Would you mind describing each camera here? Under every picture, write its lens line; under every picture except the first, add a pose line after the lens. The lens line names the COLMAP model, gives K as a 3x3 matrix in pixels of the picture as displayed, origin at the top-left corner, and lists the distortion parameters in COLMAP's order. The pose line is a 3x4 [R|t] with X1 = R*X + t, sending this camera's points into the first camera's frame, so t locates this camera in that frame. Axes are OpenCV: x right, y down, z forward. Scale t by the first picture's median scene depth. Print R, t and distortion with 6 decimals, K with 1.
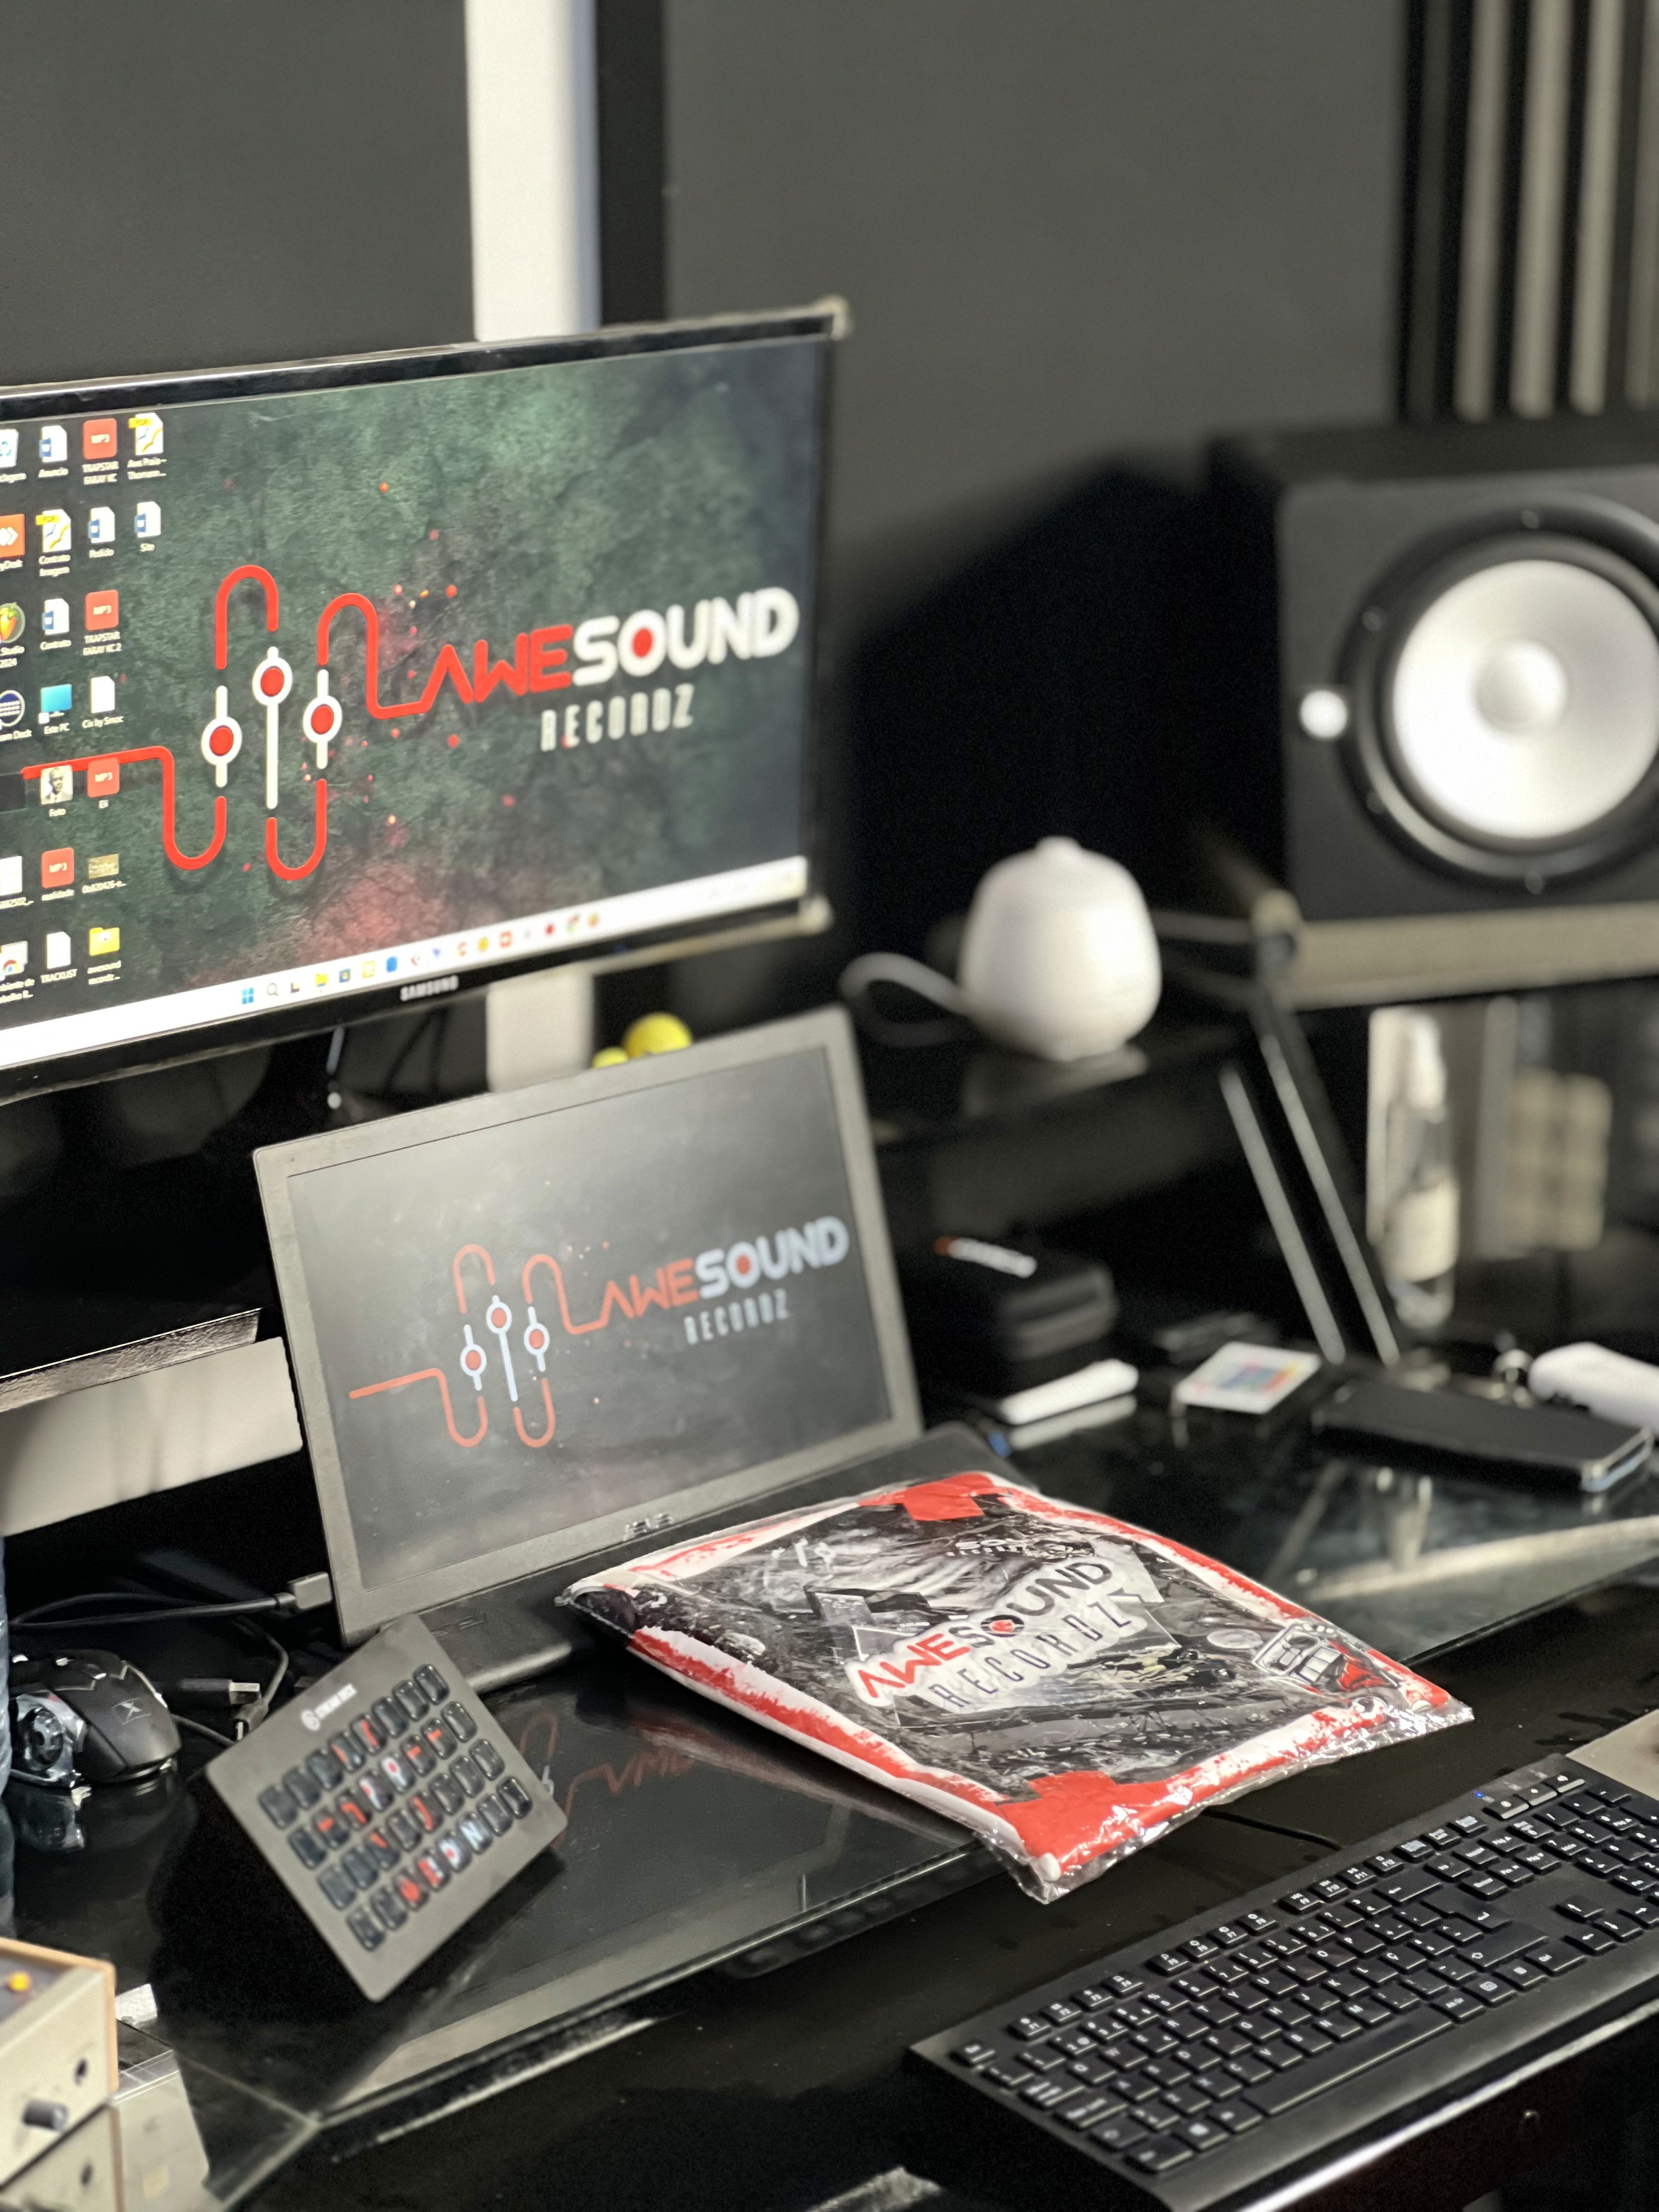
lens RADIAL K [[4900.0, 0, 809.2], [0, 4900.0, 1099.4], [0, 0, 1]] dist [0.055034, 0.000000]
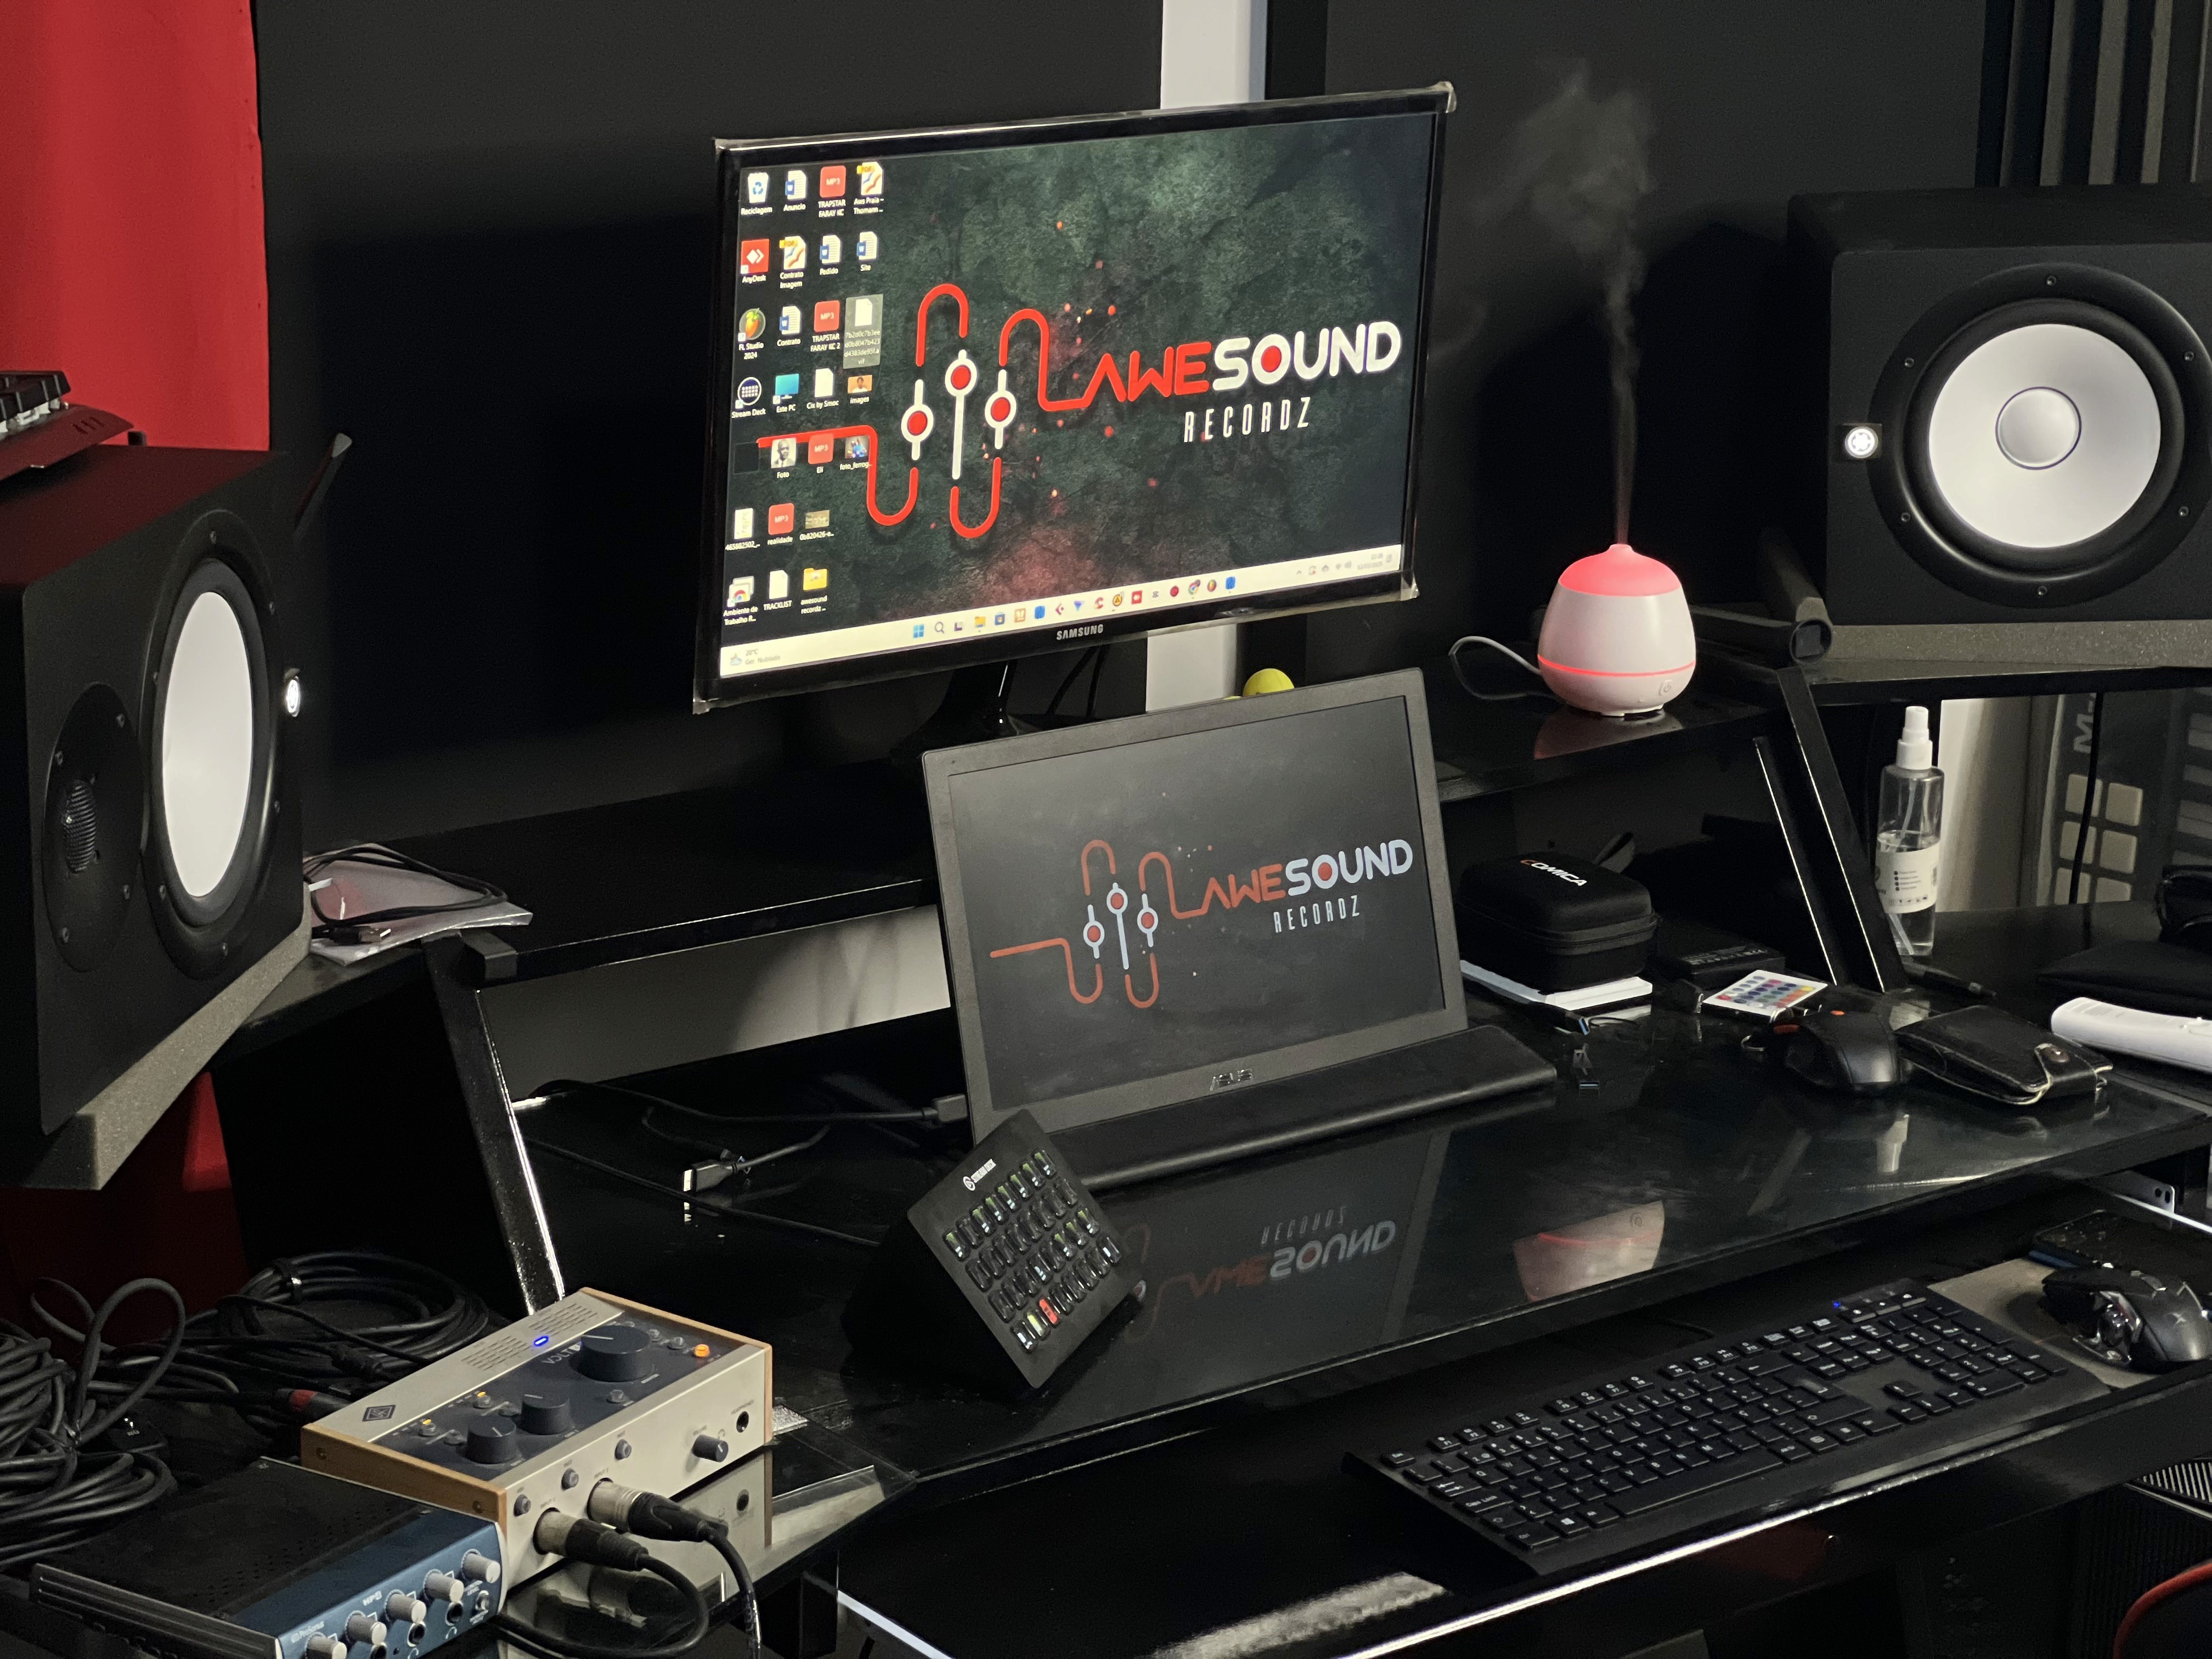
lens RADIAL K [[4900.0, 0, 1062.9], [0, 4900.0, 723.1], [0, 0, 1]] dist [0.055034, 0.000000]
pose [[0.992209, 0.052301, -0.113076, 0.059863], [-0.053884, 0.998487, -0.010990, 0.014187], [0.112330, 0.016997, 0.993526, -0.226926]]
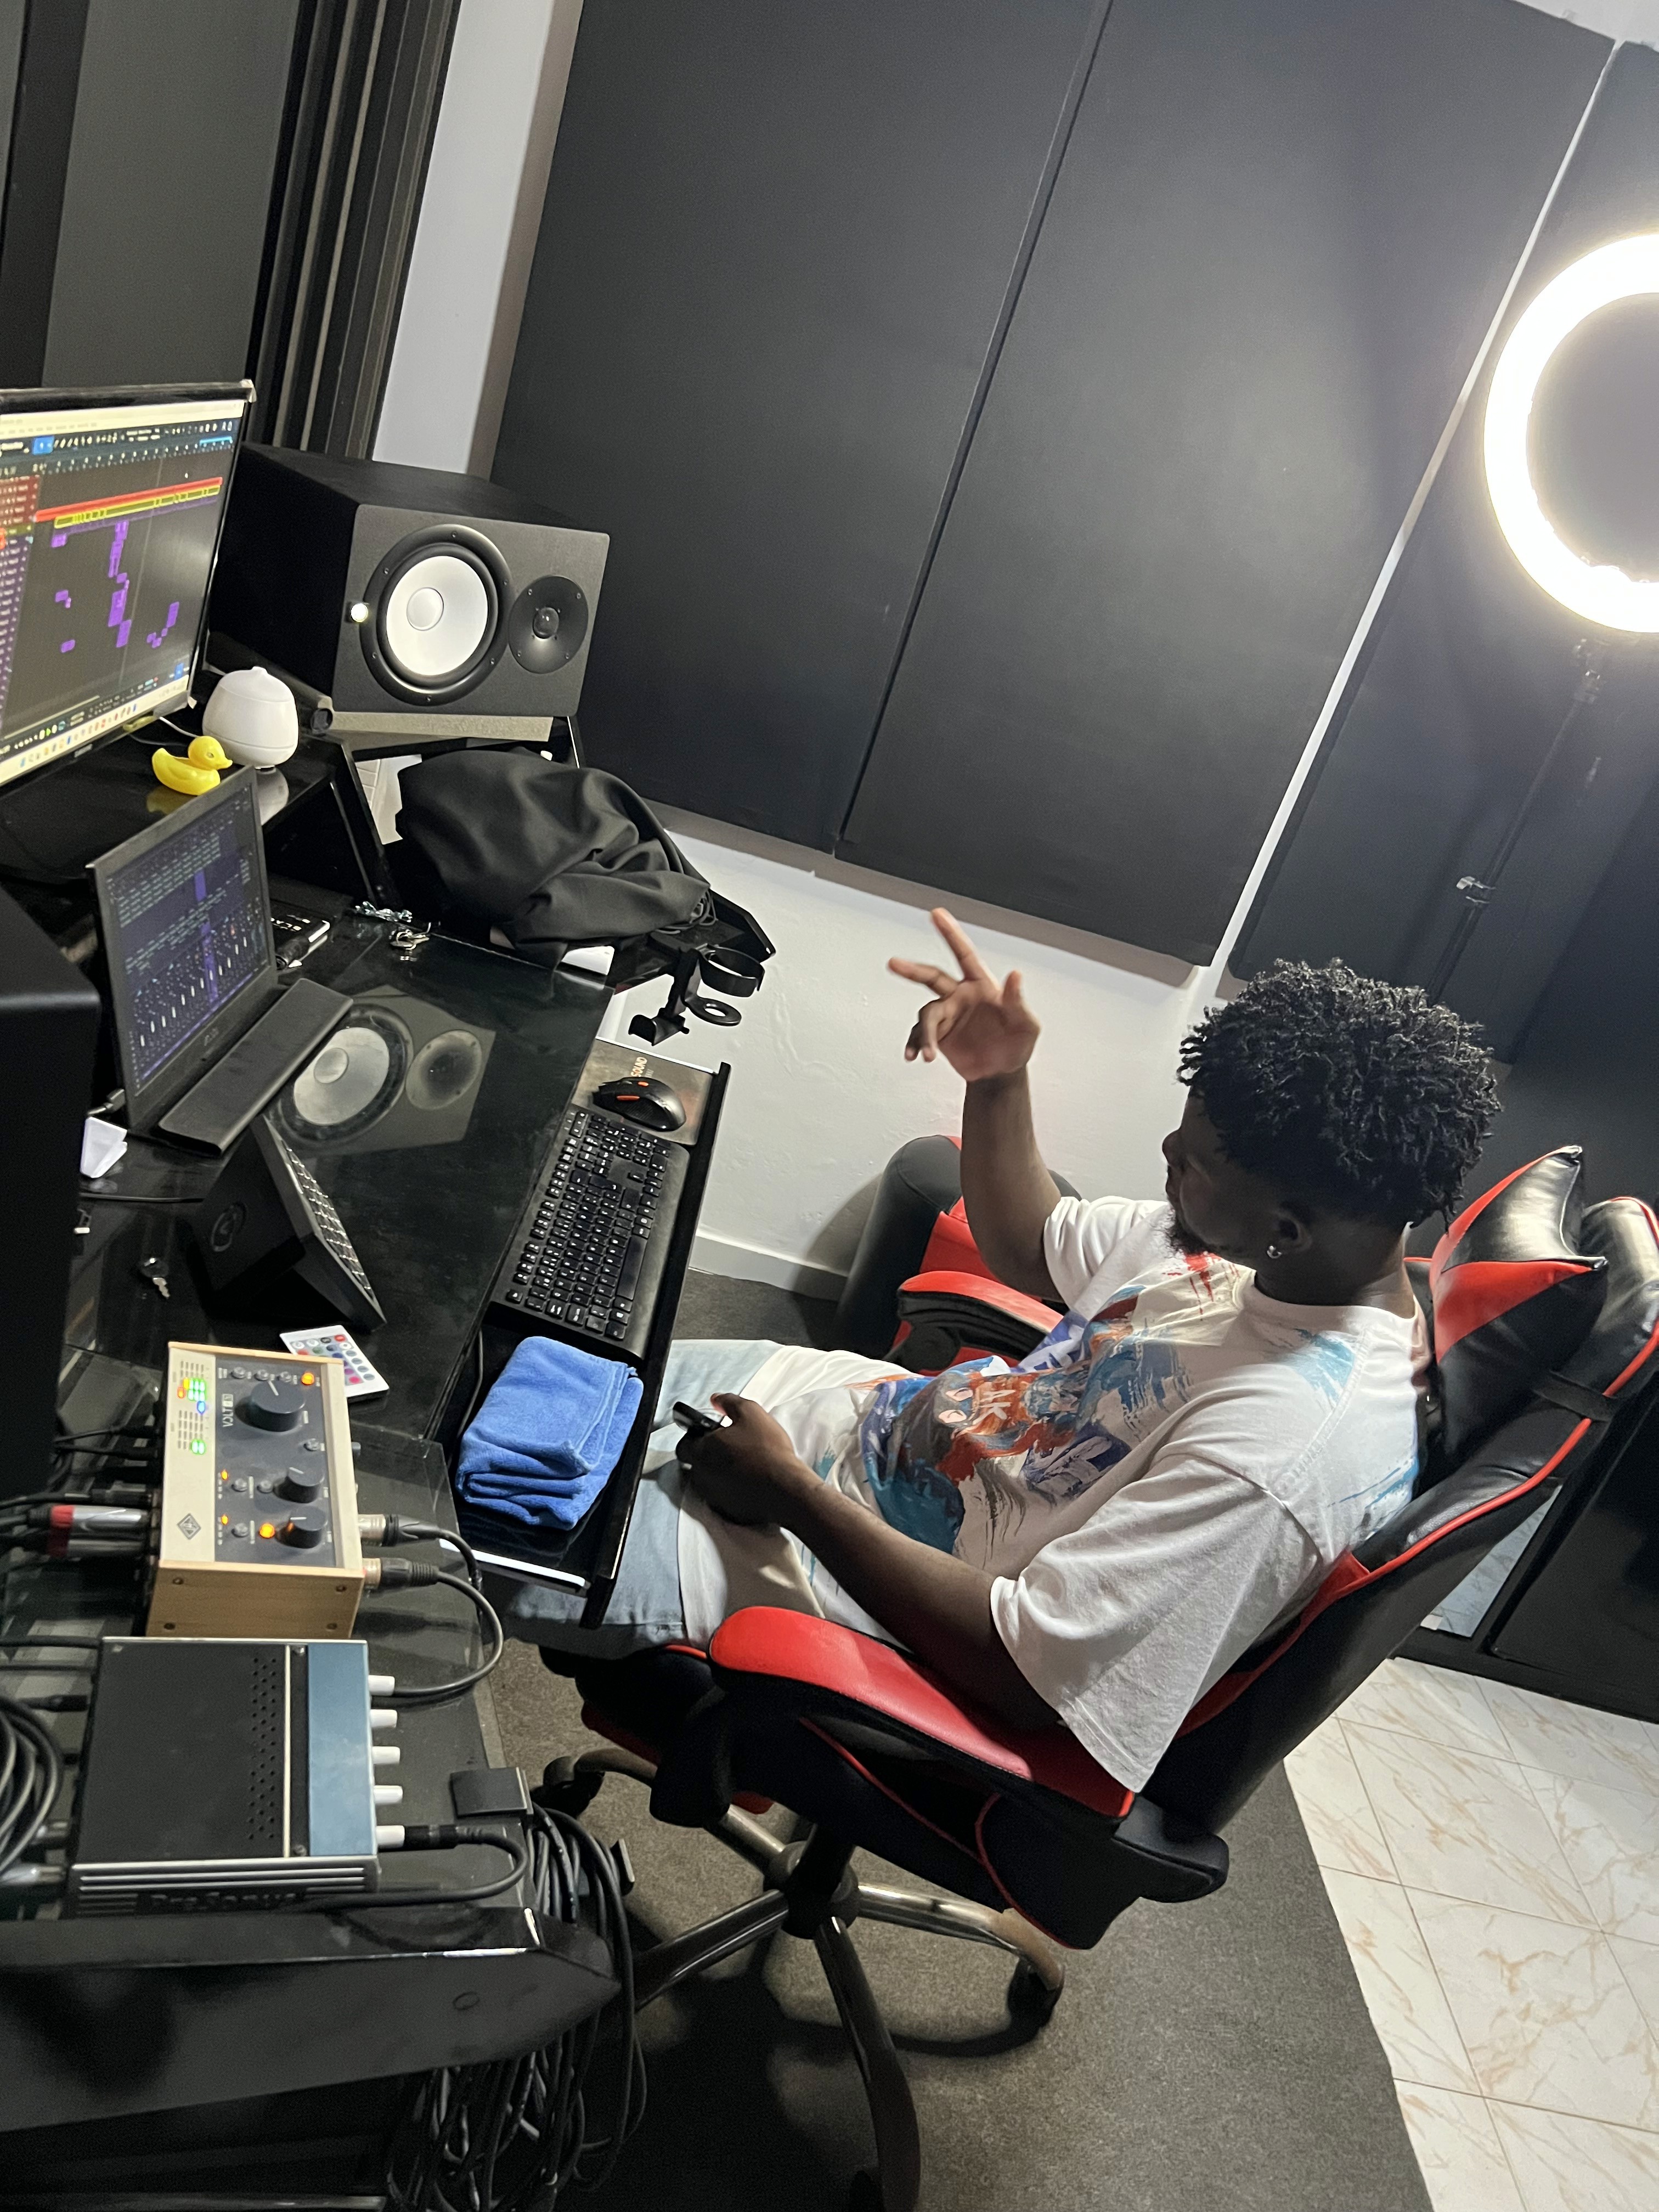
lens RADIAL K [[1646.3, 0, 809.9], [0, 1646.3, 1105.9], [0, 0, 1]] dist [0.054548, -0.062543]
pose [[0.693165, -0.090604, 0.715062, -0.351727], [-0.111271, 0.966724, 0.230355, -0.068744], [-0.712139, -0.239240, 0.660017, 0.372811]]
